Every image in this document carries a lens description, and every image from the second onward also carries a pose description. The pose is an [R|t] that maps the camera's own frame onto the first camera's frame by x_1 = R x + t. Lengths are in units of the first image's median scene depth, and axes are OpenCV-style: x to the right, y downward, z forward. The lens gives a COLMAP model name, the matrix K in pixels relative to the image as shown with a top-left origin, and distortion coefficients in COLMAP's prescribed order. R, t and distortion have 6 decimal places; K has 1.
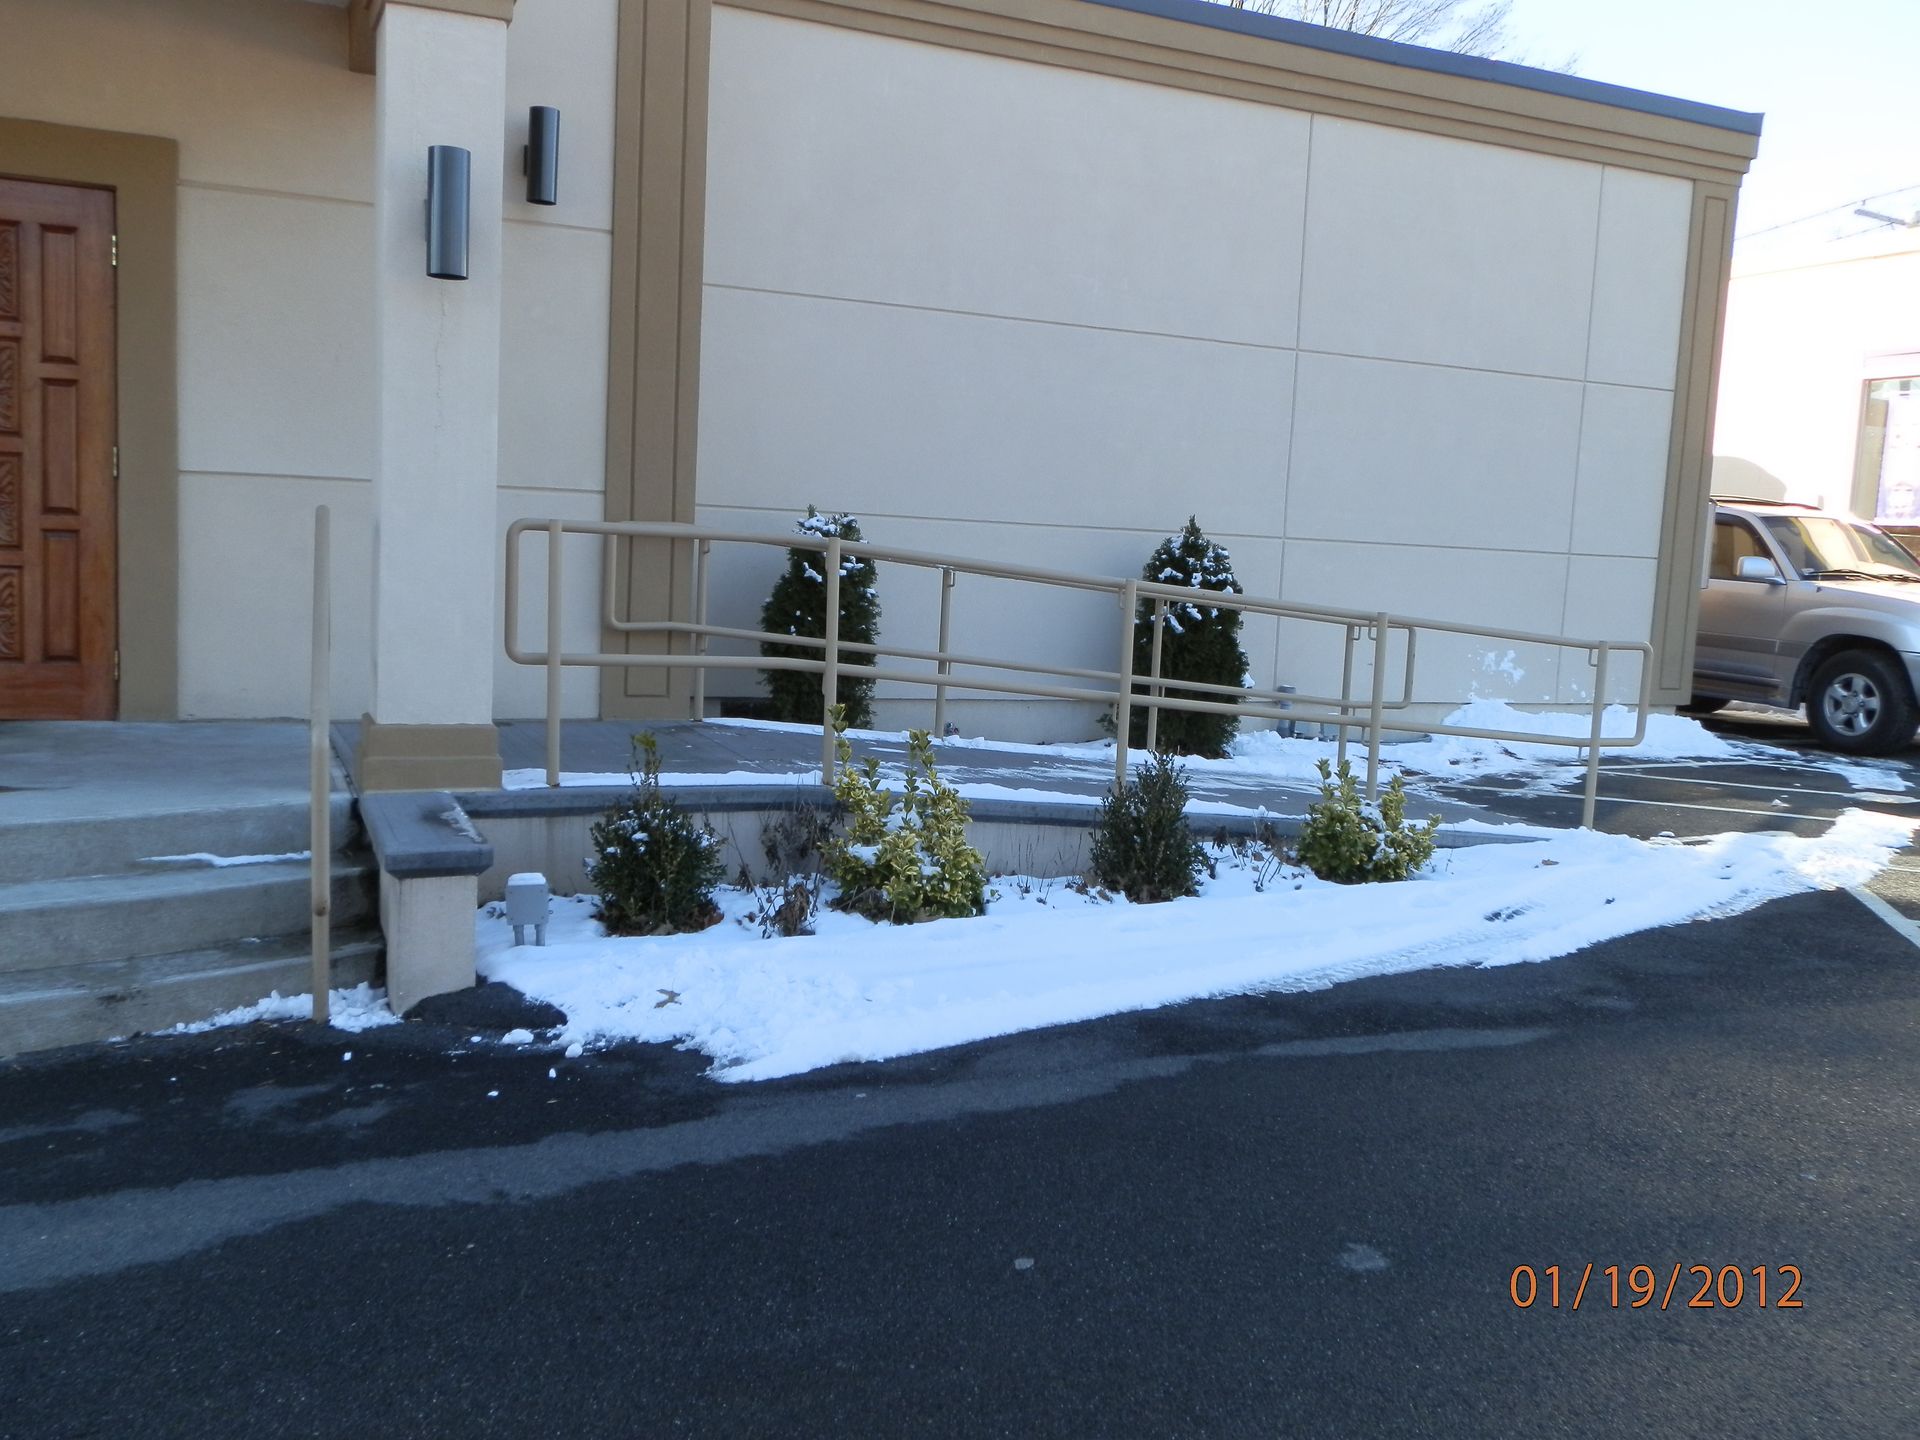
lens RADIAL K [[1629.6, 0, 951.8], [0, 1629.6, 710.0], [0, 0, 1]] dist [0.019537, -0.013651]
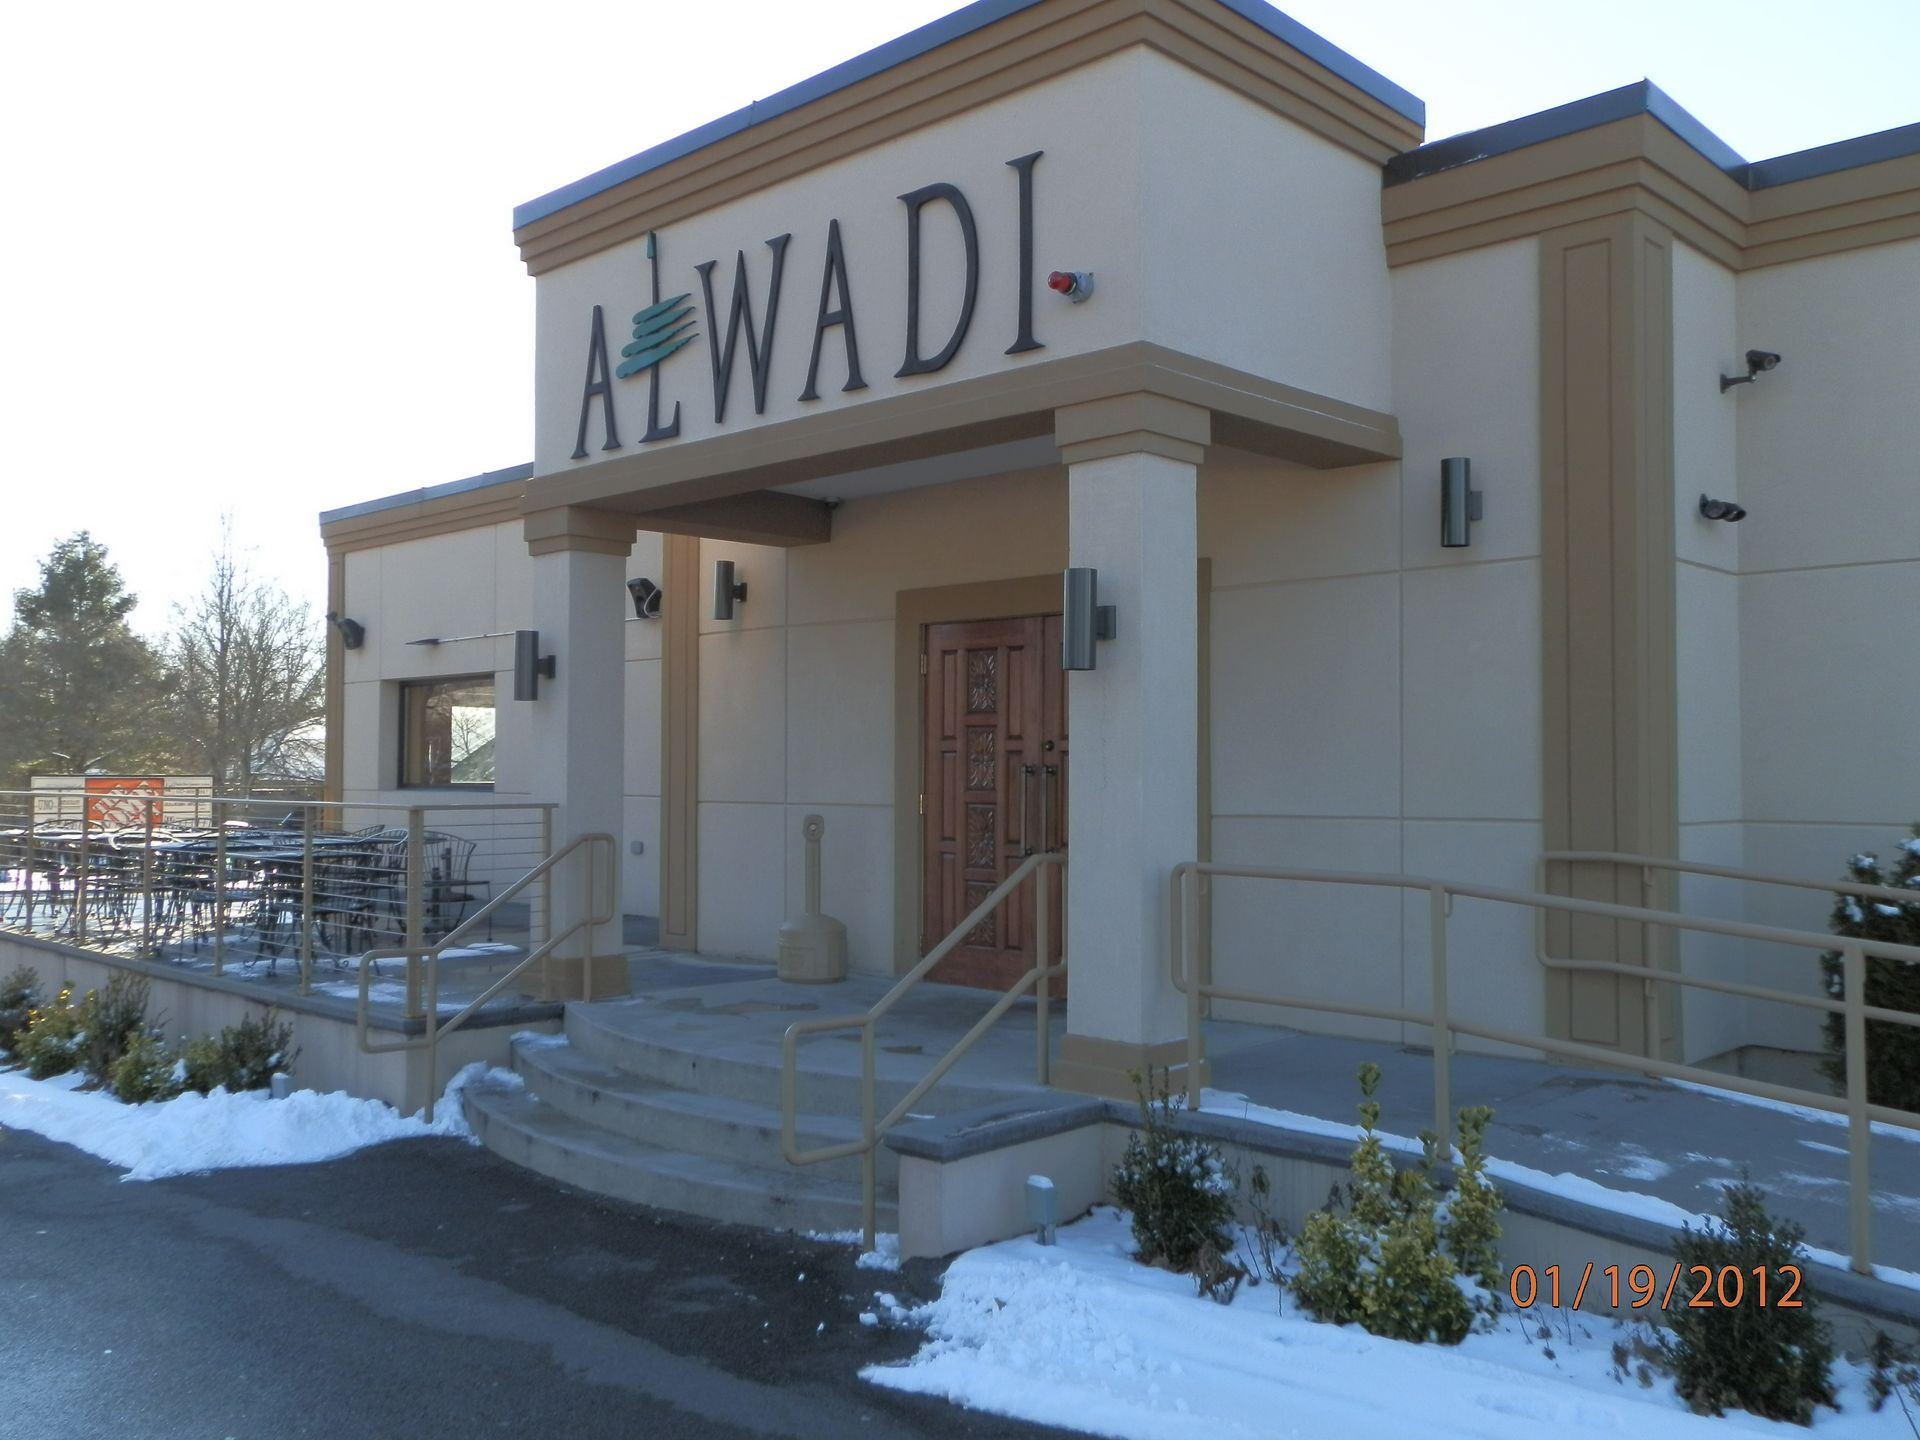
lens RADIAL K [[1629.6, 0, 951.6], [0, 1629.6, 718.2], [0, 0, 1]] dist [0.019537, -0.013651]
pose [[0.415351, -0.073562, -0.906682, 0.895144], [-0.094345, 0.987866, -0.123368, -0.076759], [0.904756, 0.136782, 0.403371, 0.537989]]
